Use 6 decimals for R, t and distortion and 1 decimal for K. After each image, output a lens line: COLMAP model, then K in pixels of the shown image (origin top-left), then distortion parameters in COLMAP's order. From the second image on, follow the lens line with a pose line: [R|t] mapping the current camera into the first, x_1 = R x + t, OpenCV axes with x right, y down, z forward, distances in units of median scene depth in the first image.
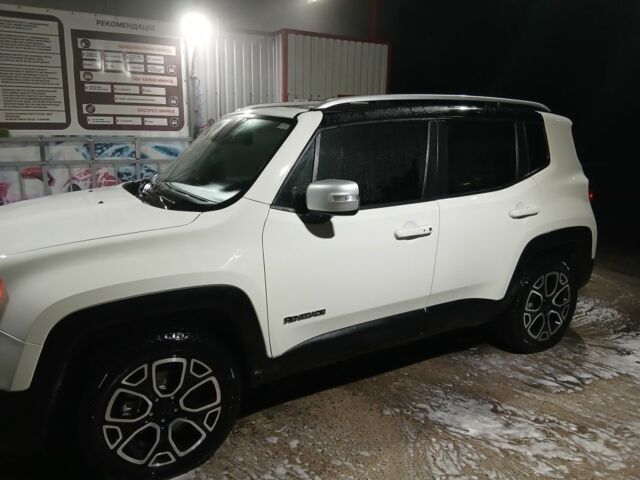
lens RADIAL K [[484.1, 0, 321.6], [0, 484.1, 235.1], [0, 0, 1]] dist [0.070016, -0.127693]
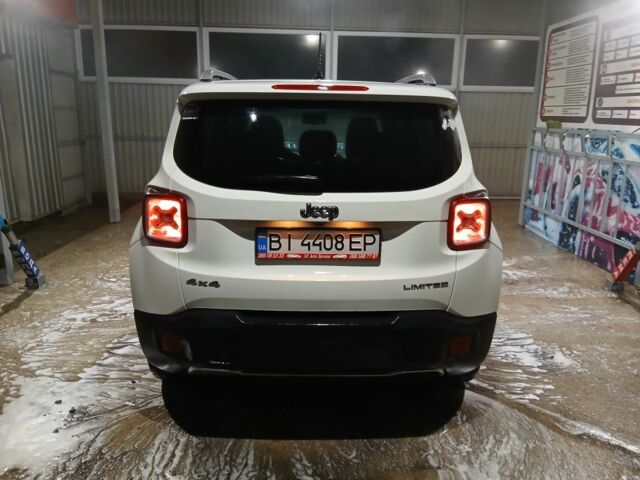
lens RADIAL K [[484.1, 0, 321.6], [0, 484.1, 235.1], [0, 0, 1]] dist [0.070016, -0.127693]
pose [[-0.481329, 0.187989, -0.856144, 1.134235], [-0.214318, 0.921846, 0.322906, -0.347827], [0.849935, 0.338912, -0.403421, 1.682132]]
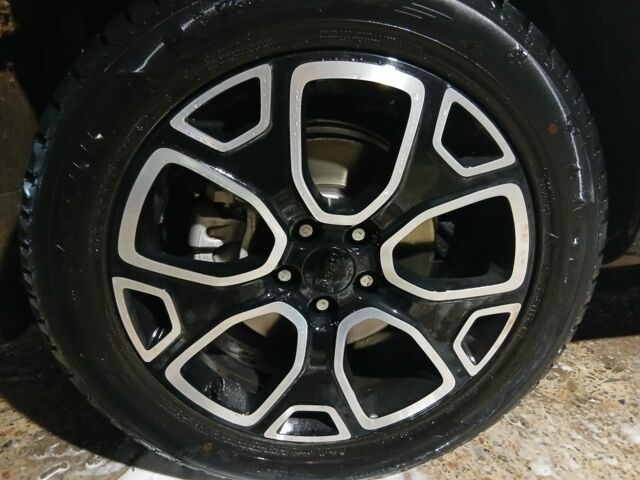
lens RADIAL K [[484.1, 0, 321.6], [0, 484.1, 235.1], [0, 0, 1]] dist [0.070016, -0.127693]
pose [[0.911667, 0.143755, -0.384964, -0.151868], [-0.077500, 0.980151, 0.182476, 0.198289], [0.403555, -0.136523, 0.904713, 0.516136]]
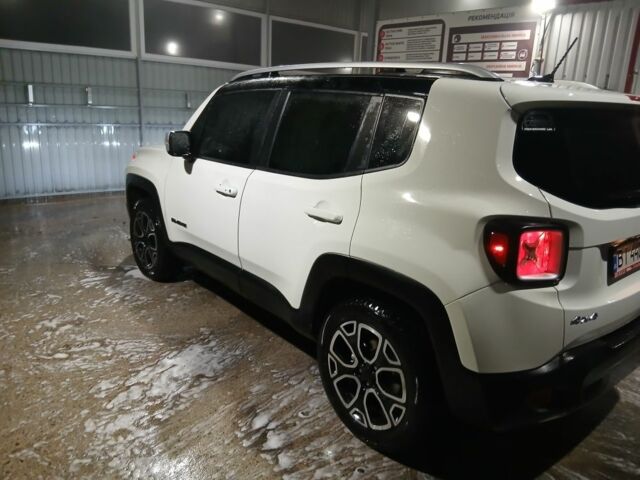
lens RADIAL K [[484.1, 0, 321.6], [0, 484.1, 235.1], [0, 0, 1]] dist [0.070016, -0.127693]
pose [[0.177477, 0.259113, -0.949401, 1.135212], [-0.262152, 0.942306, 0.208171, -0.171325], [0.948567, 0.211942, 0.235164, 0.828462]]
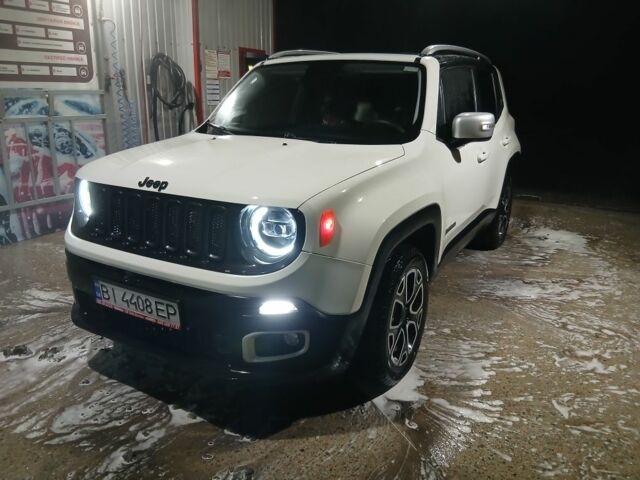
lens RADIAL K [[484.1, 0, 321.6], [0, 484.1, 235.1], [0, 0, 1]] dist [0.070016, -0.127693]
pose [[0.868573, -0.140837, 0.475128, -0.701335], [0.106374, 0.989404, 0.098817, 0.021970], [-0.484010, -0.035288, 0.874351, 0.061855]]
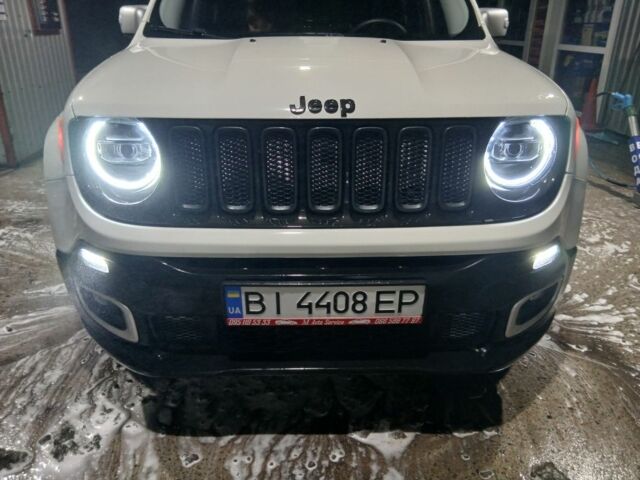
lens RADIAL K [[484.1, 0, 321.6], [0, 484.1, 235.1], [0, 0, 1]] dist [0.070016, -0.127693]
pose [[0.479952, -0.350690, 0.804153, -0.931530], [0.191962, 0.936396, 0.293790, -0.024051], [-0.856036, 0.013362, 0.516744, 0.558092]]
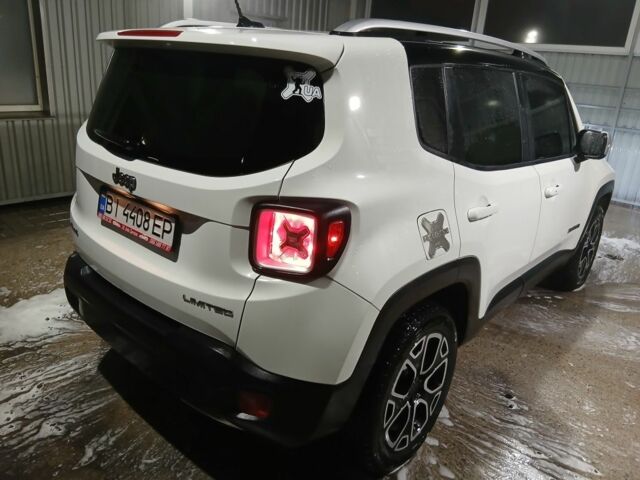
lens RADIAL K [[494.3, 0, 331.6], [0, 494.3, 236.8], [0, 0, 1]] dist [-0.006121, -0.008935]
pose [[-0.940833, 0.031273, -0.337423, 0.545718], [-0.153640, 0.848142, 0.507001, -0.436480], [0.302039, 0.528845, -0.793155, 1.966212]]
